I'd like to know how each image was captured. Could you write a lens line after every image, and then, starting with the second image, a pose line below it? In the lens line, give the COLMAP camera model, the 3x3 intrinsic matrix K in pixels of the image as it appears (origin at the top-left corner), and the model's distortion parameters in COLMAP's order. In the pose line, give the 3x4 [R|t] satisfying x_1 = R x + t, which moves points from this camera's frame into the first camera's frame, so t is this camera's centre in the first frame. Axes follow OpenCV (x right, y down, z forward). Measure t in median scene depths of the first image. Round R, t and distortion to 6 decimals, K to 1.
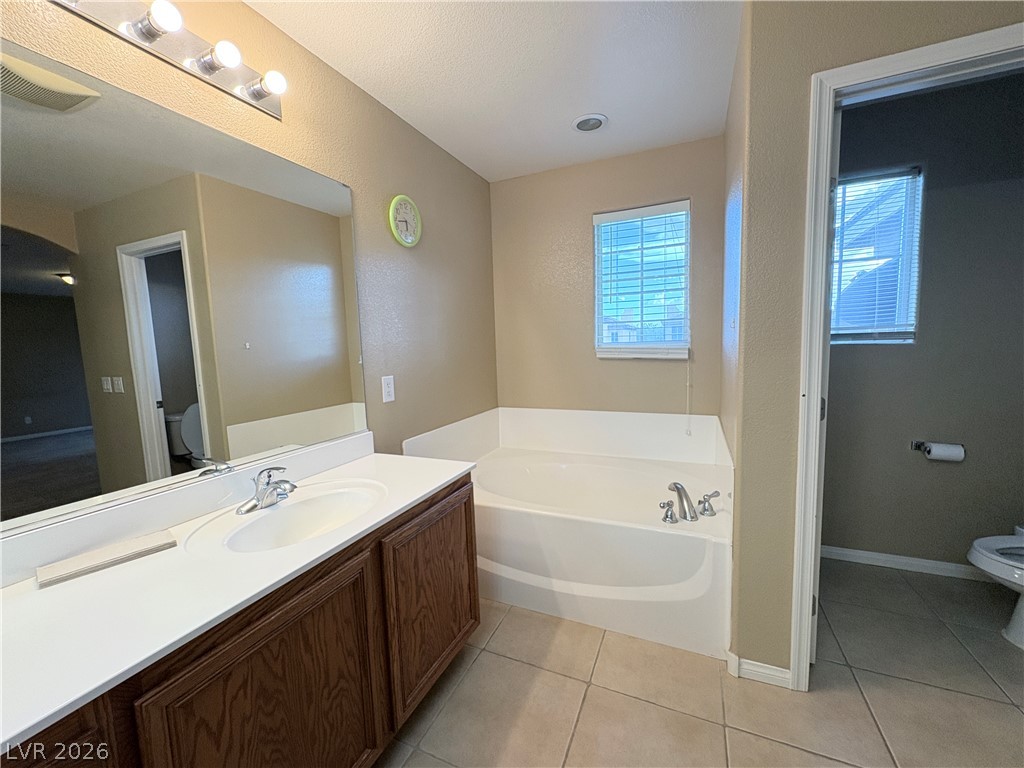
lens RADIAL K [[410.2, 0, 511.0], [0, 410.2, 385.7], [0, 0, 1]] dist [0.000797, 0.000989]
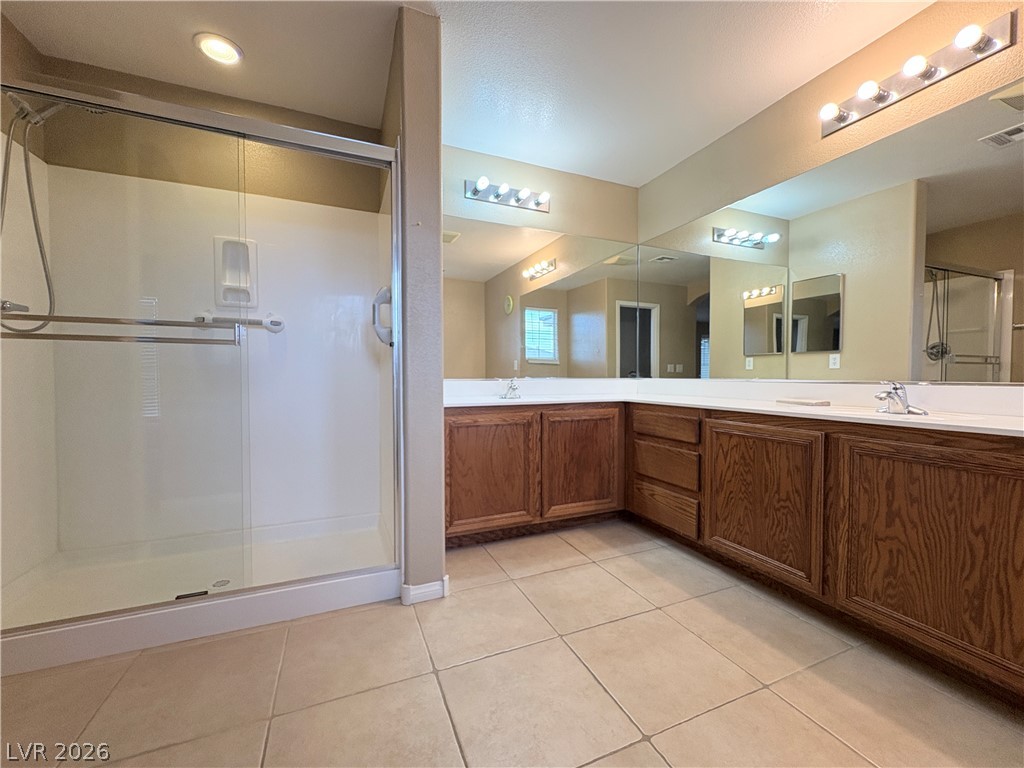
lens RADIAL K [[410.2, 0, 512.1], [0, 410.2, 383.9], [0, 0, 1]] dist [0.000797, 0.000989]
pose [[-0.682525, 0.054657, -0.728816, 1.317295], [-0.051036, 0.991201, 0.122128, 0.130826], [0.729078, 0.120552, -0.673730, 1.150418]]
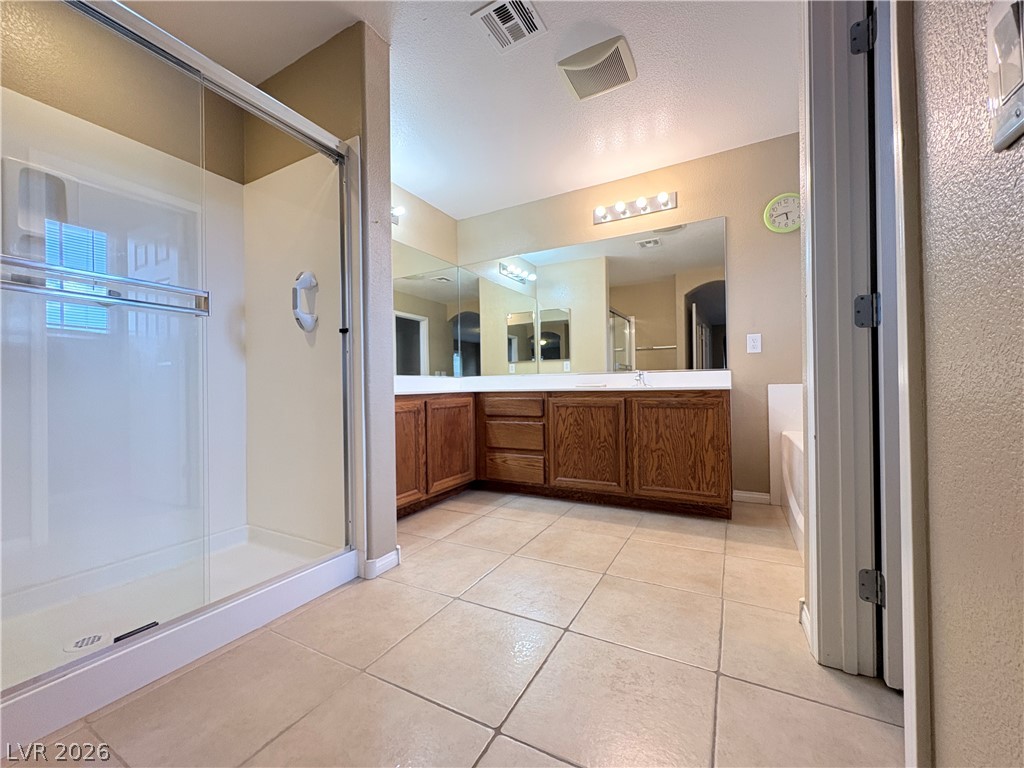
lens RADIAL K [[410.2, 0, 509.1], [0, 410.2, 383.0], [0, 0, 1]] dist [0.000797, 0.000989]
pose [[-0.081394, 0.032263, -0.996160, 2.030630], [-0.086650, 0.995463, 0.039321, 0.281012], [0.992908, 0.089518, -0.078229, 0.532962]]
